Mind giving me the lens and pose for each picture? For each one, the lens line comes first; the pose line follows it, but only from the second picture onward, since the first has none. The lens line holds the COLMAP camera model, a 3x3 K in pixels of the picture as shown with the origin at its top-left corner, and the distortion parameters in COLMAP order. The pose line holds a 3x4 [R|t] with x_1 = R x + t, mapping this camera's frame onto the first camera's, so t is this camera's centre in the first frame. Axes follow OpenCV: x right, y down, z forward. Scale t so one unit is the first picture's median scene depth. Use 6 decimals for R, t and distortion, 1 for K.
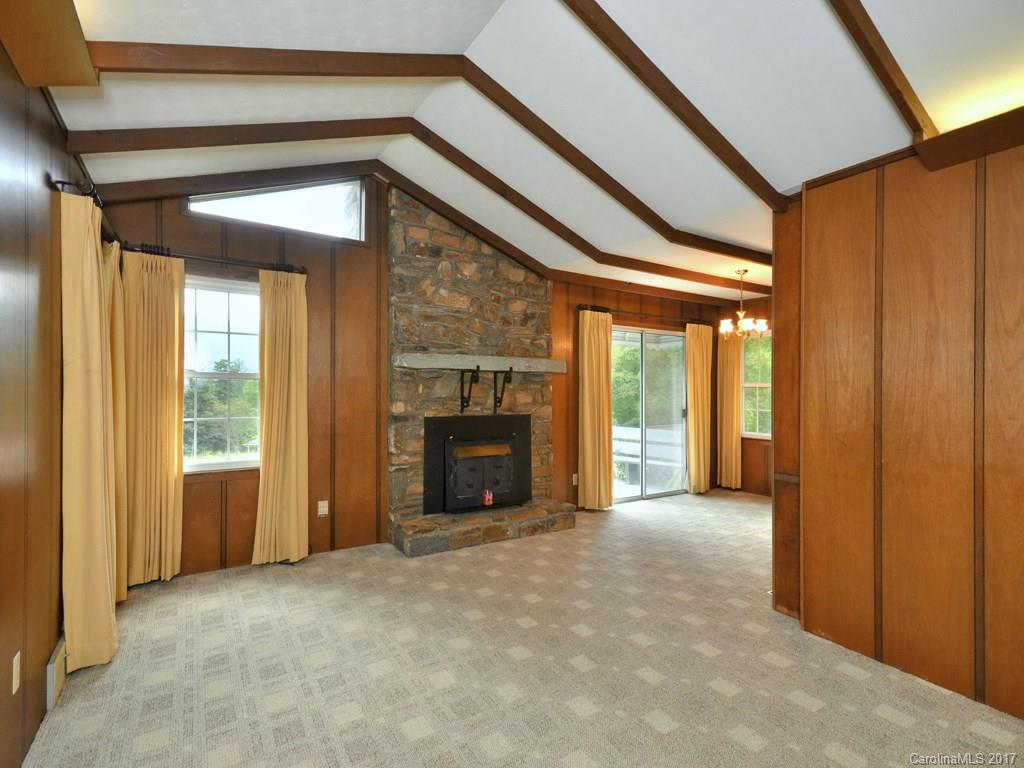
lens RADIAL K [[496.2, 0, 512.0], [0, 496.2, 384.0], [0, 0, 1]] dist [0.028358, -0.000030]
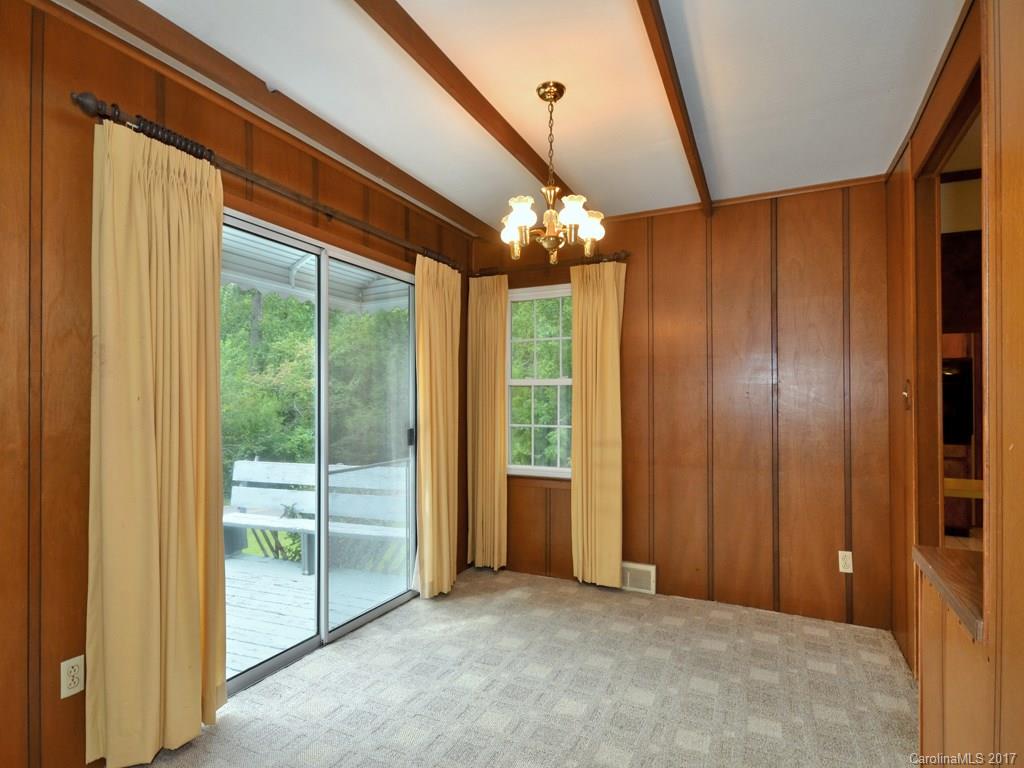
lens RADIAL K [[518.8, 0, 514.3], [0, 518.8, 405.5], [0, 0, 1]] dist [0.000390, -0.000348]
pose [[0.855906, -0.006207, 0.517095, 0.172372], [-0.000371, 0.999920, 0.012617, 0.021553], [-0.517132, -0.010991, 0.855835, 0.523832]]
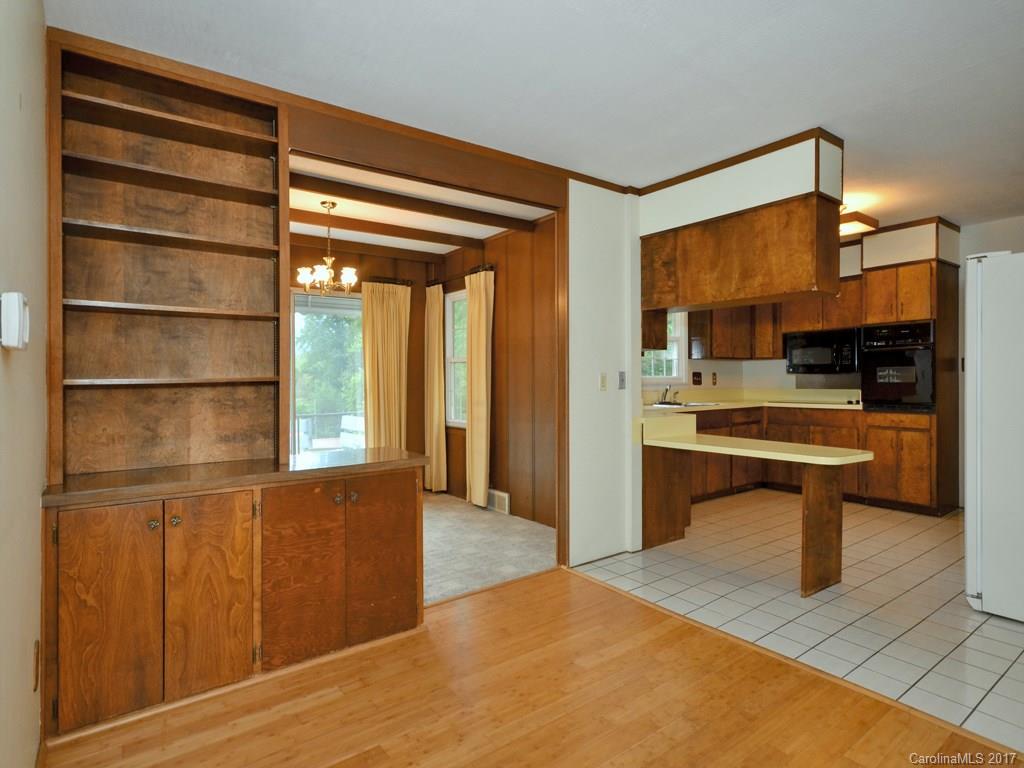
lens RADIAL K [[547.7, 0, 512.0], [0, 547.7, 384.0], [0, 0, 1]] dist [0.002950, -0.000360]
pose [[0.998214, -0.017664, 0.057068, 0.545876], [0.016546, 0.999663, 0.020011, 0.025063], [-0.057402, -0.019031, 0.998170, 0.133815]]
